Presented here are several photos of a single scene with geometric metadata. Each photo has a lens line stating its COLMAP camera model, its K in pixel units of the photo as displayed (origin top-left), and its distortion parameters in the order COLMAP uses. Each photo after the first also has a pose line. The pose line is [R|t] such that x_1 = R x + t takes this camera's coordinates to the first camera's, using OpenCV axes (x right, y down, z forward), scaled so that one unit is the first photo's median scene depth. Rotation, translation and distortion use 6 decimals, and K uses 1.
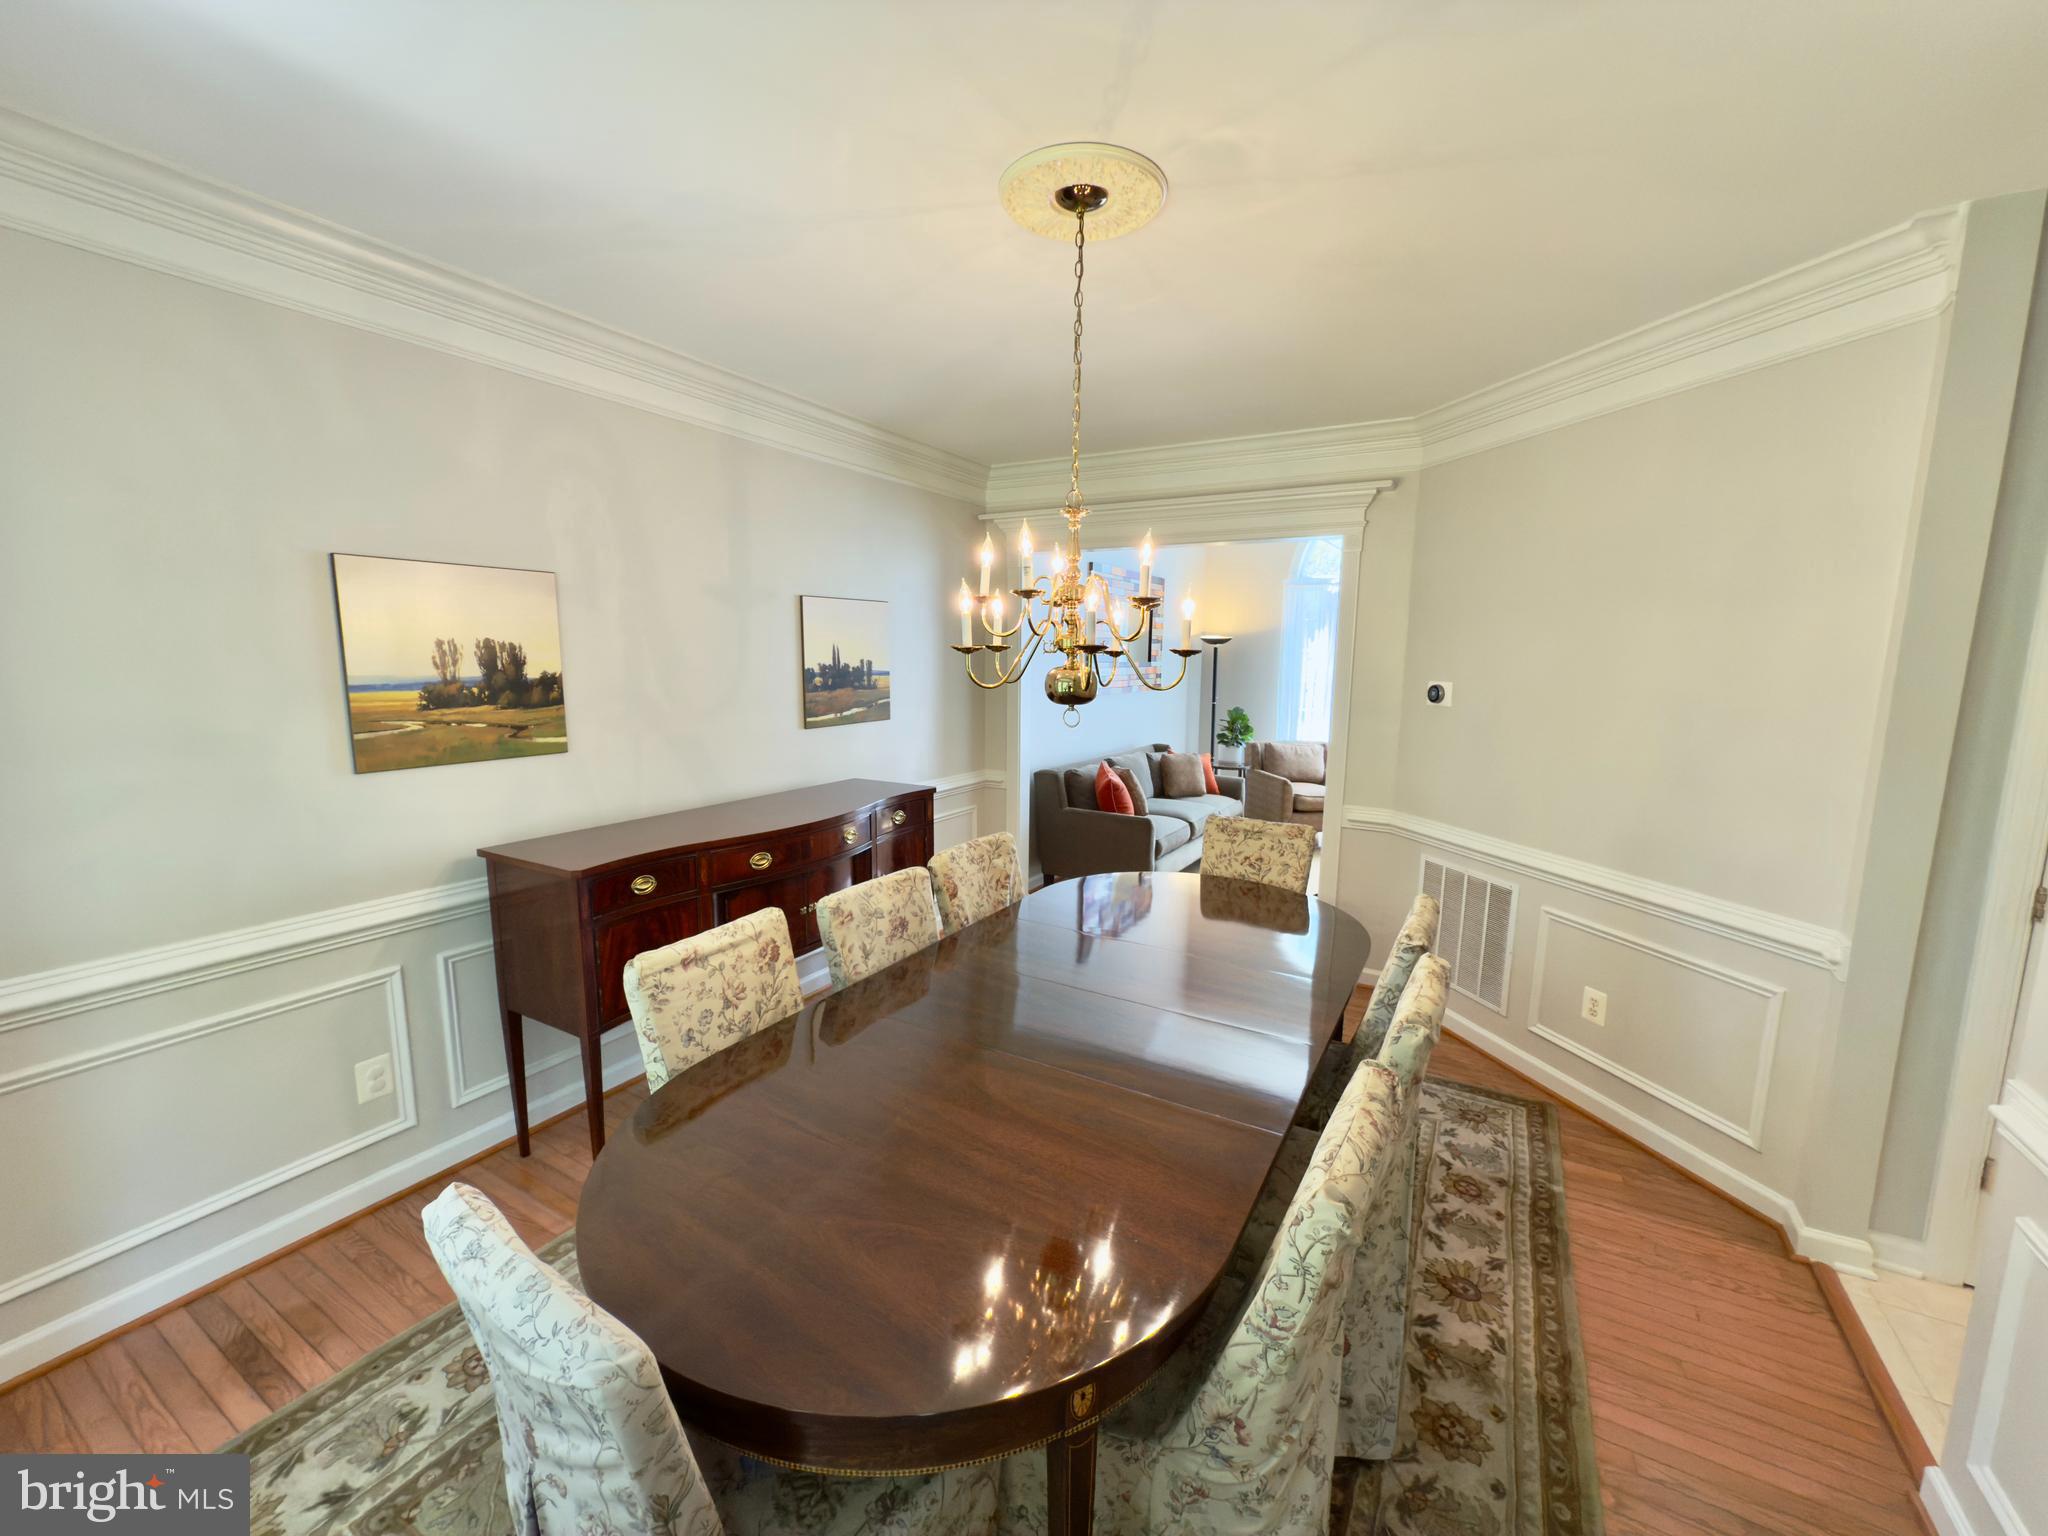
lens RADIAL K [[813.6, 0, 1026.3], [0, 813.6, 771.2], [0, 0, 1]] dist [0.001707, -0.000119]
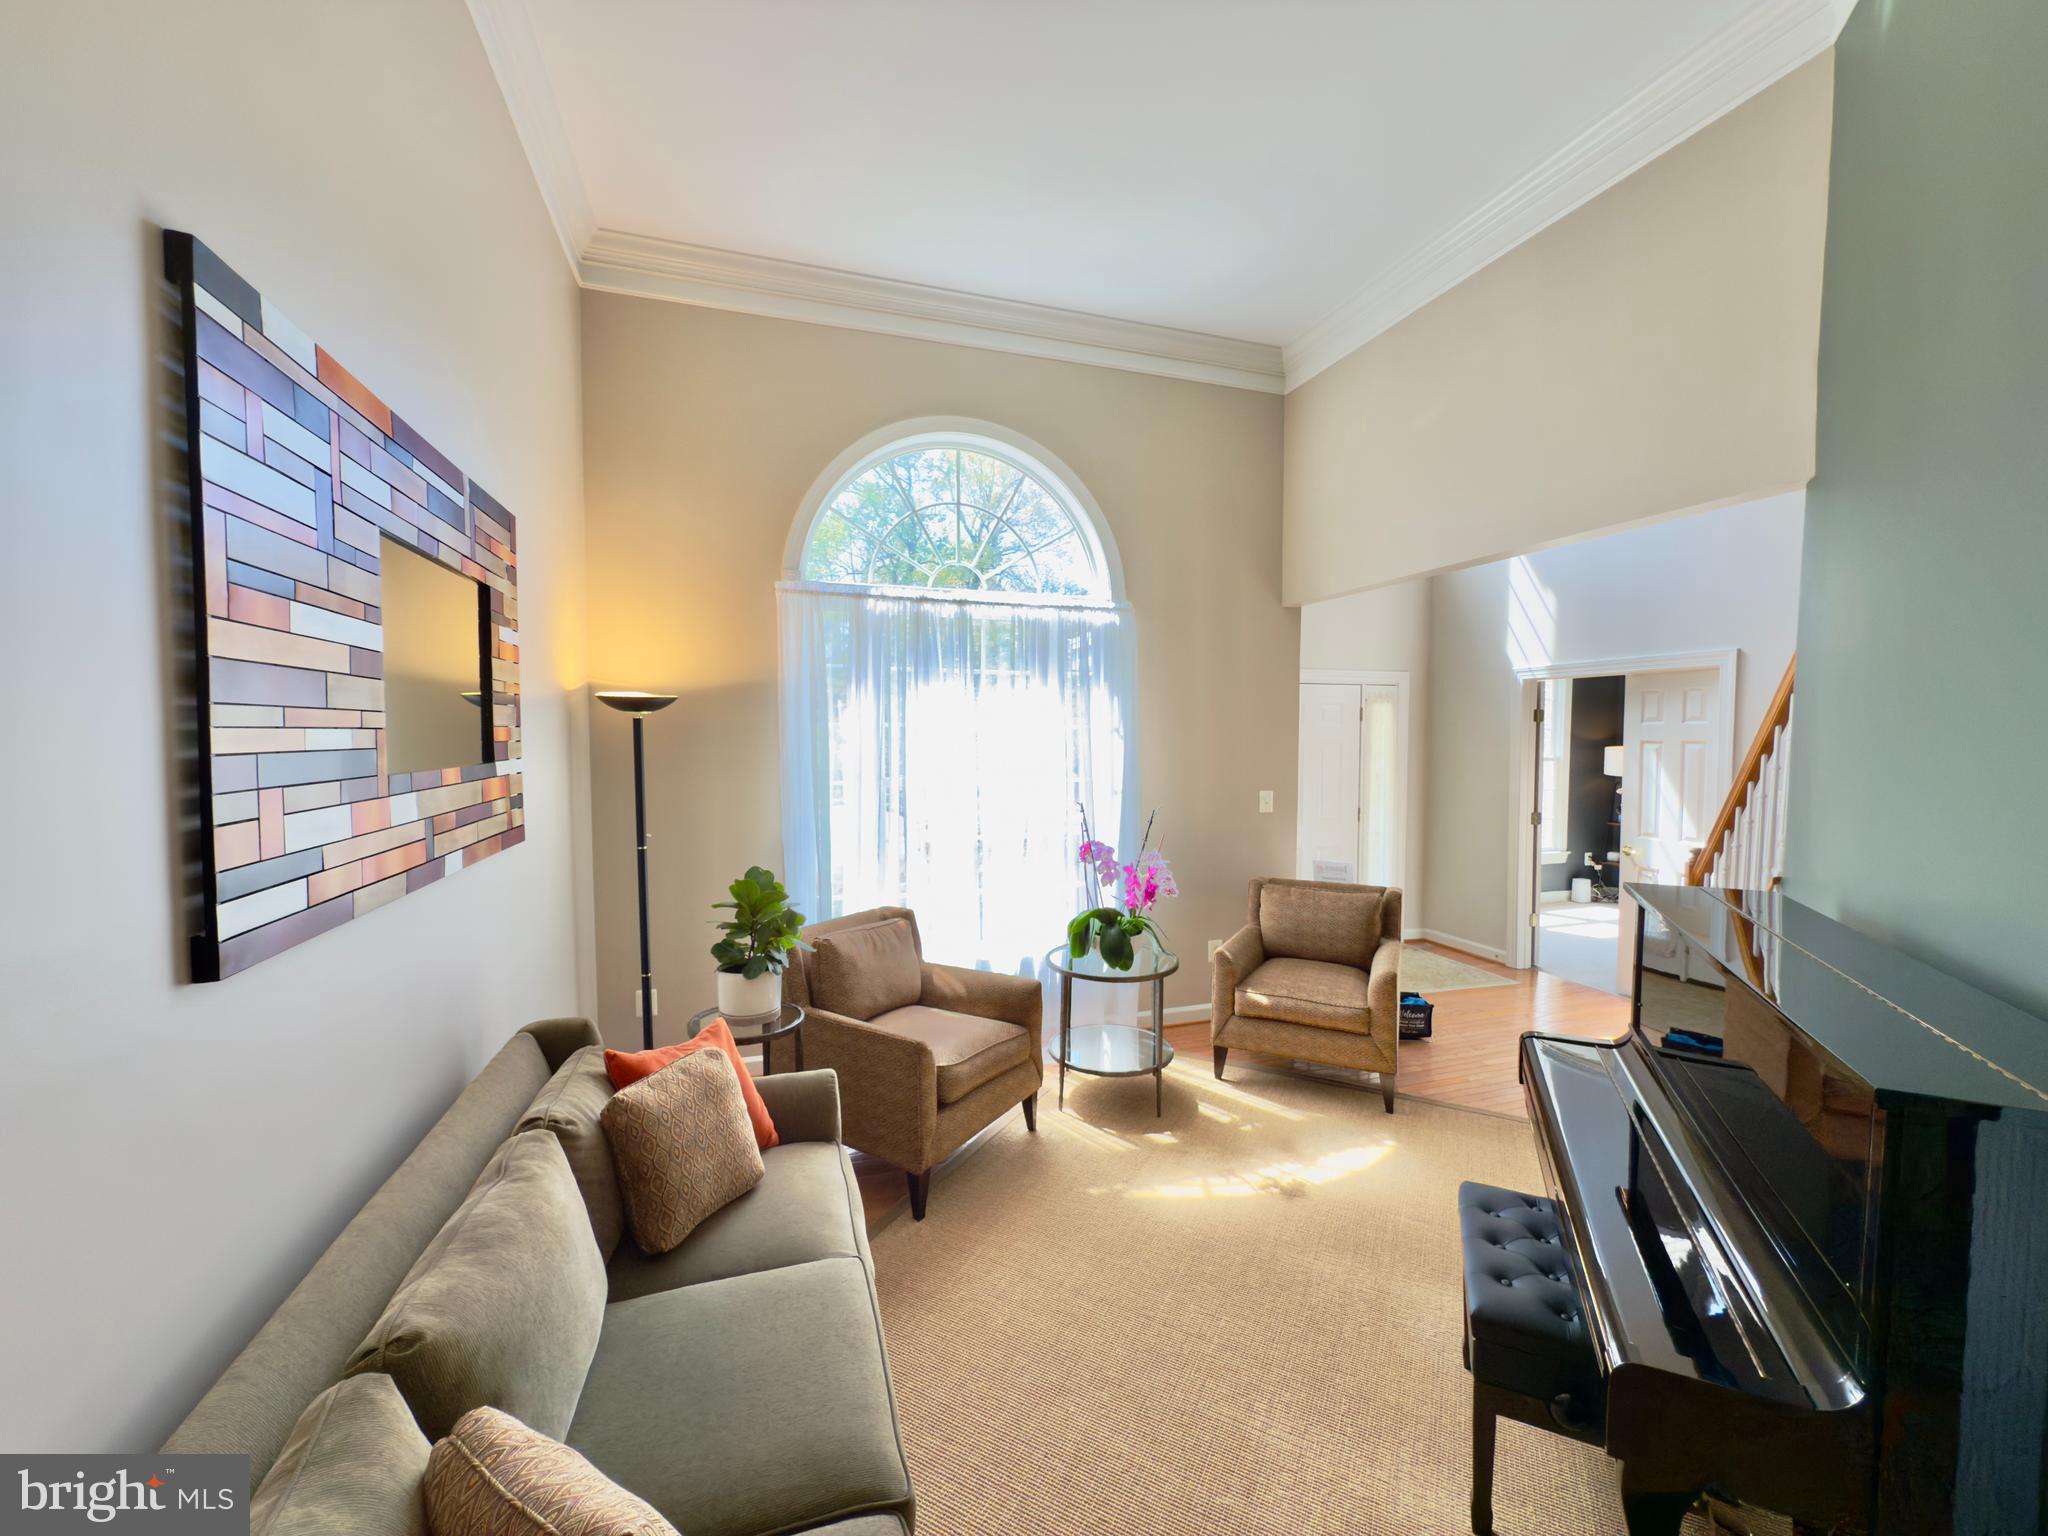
lens RADIAL K [[813.6, 0, 1026.3], [0, 813.6, 771.2], [0, 0, 1]] dist [0.001707, -0.000119]
pose [[0.660098, -0.042134, 0.749997, 0.098858], [0.109590, 0.993145, -0.040659, -0.180423], [-0.743142, 0.109031, 0.660191, 1.205926]]
